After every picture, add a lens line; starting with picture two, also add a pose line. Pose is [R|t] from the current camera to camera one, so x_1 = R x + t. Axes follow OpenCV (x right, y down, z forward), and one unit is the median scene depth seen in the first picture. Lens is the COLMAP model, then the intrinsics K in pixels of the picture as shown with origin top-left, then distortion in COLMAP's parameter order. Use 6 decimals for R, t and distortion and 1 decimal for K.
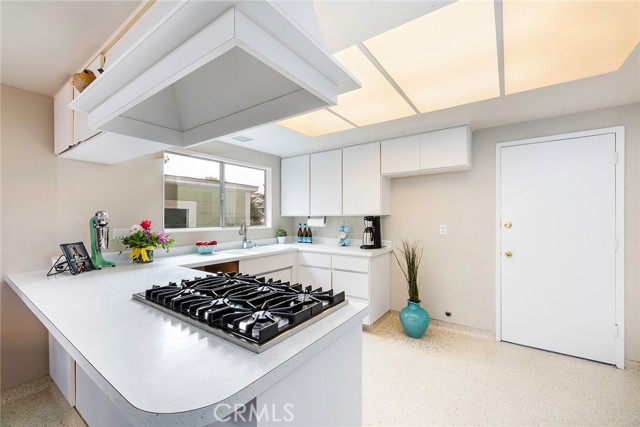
lens RADIAL K [[256.0, 0, 318.2], [0, 256.0, 215.9], [0, 0, 1]] dist [0.001425, 0.000139]
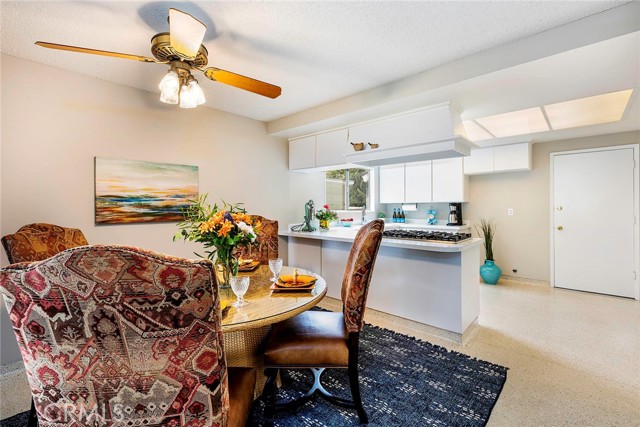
lens RADIAL K [[271.6, 0, 315.2], [0, 271.6, 203.9], [0, 0, 1]] dist [-0.002118, 0.000621]
pose [[0.989798, -0.000518, -0.142476, -0.383369], [-0.000522, 0.999973, -0.007266, 0.020185], [0.142476, 0.007266, 0.989772, -0.668500]]
